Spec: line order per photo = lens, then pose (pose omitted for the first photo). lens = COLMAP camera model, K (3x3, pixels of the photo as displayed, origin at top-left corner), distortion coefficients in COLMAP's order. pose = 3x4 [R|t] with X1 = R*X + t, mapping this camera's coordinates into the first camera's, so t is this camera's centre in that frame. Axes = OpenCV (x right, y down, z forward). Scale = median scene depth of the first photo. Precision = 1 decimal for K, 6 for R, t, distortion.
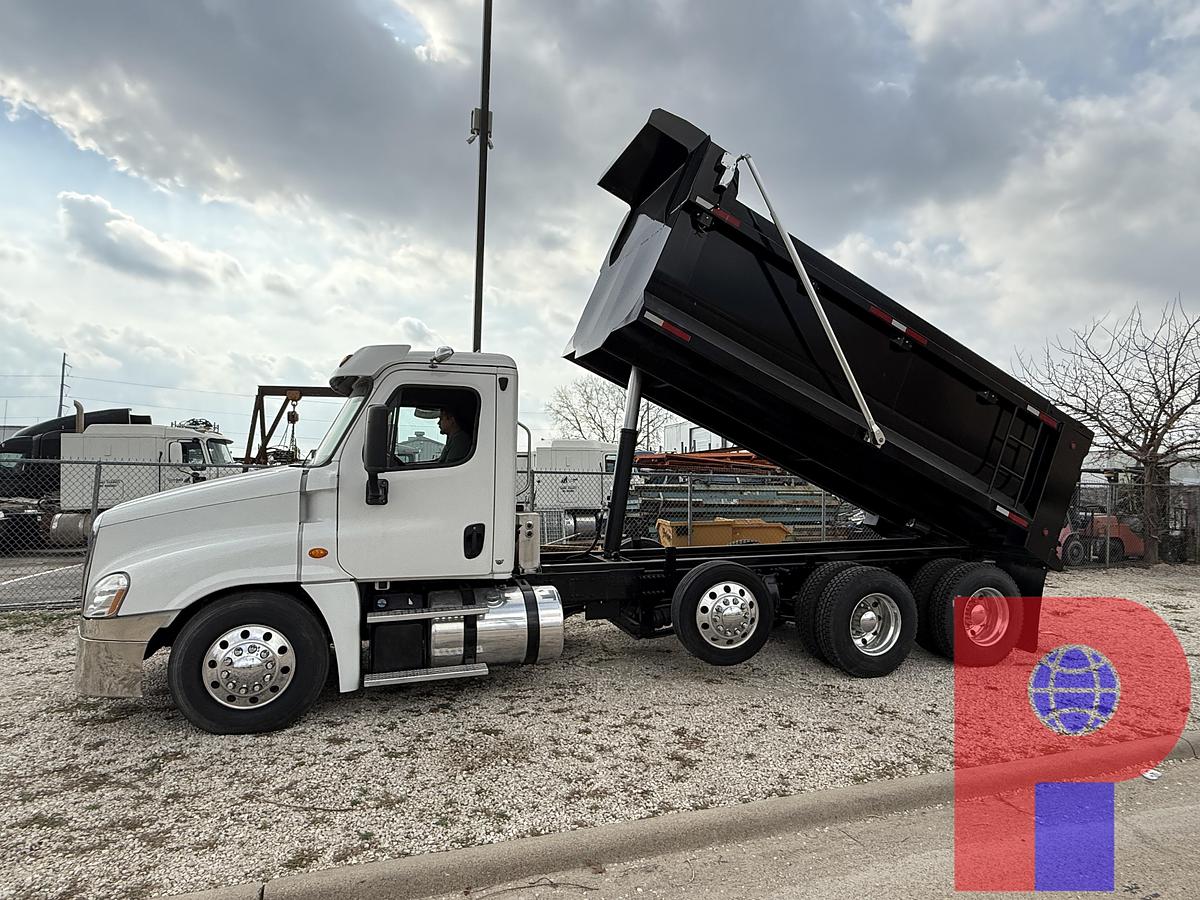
lens RADIAL K [[833.3, 0, 600.0], [0, 833.3, 450.0], [0, 0, 1]] dist [0.024473, -0.007465]
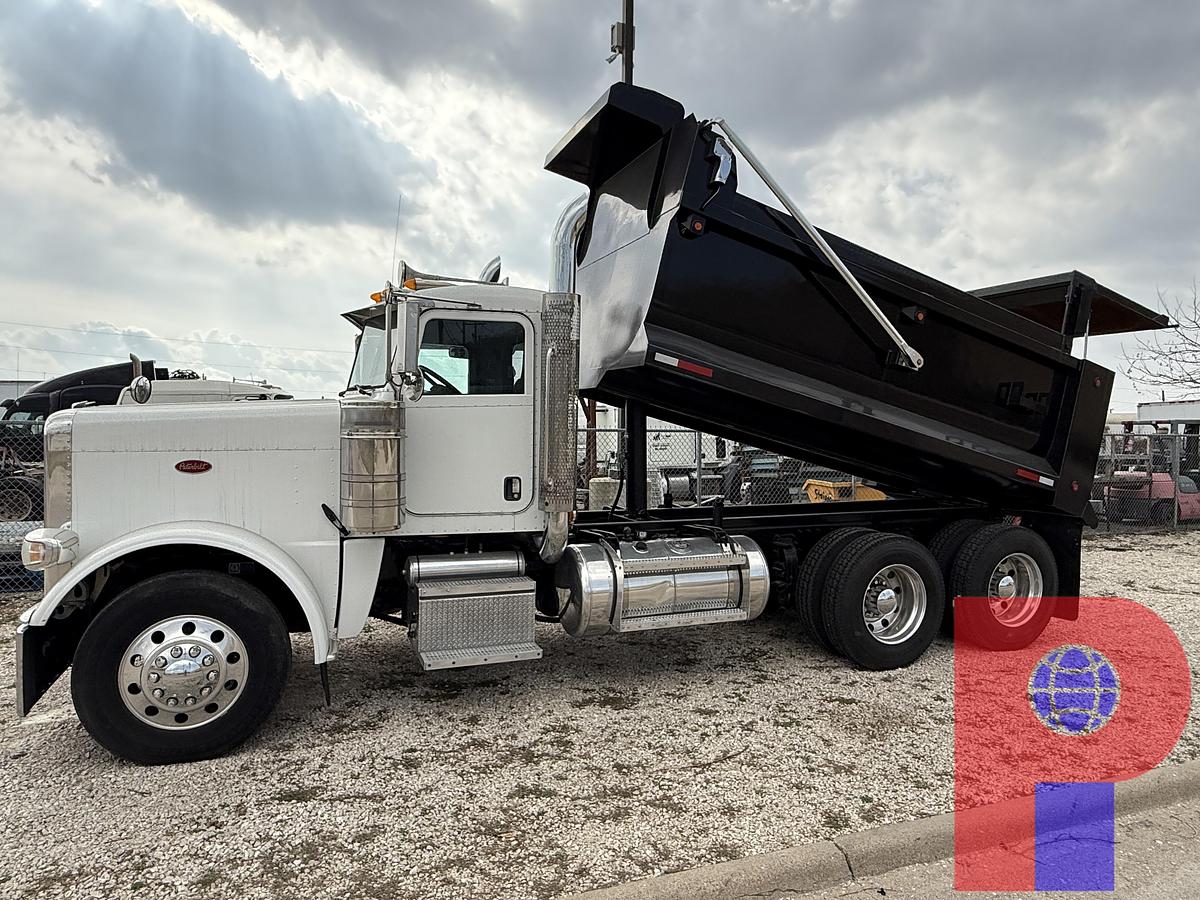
lens RADIAL K [[1010.7, 0, 600.0], [0, 1010.7, 450.0], [0, 0, 1]] dist [0.012238, -0.013788]
pose [[0.999063, -0.021645, 0.037470, -0.431872], [0.019896, 0.998724, 0.046424, 0.012842], [-0.038427, -0.045635, 0.998219, -0.061234]]
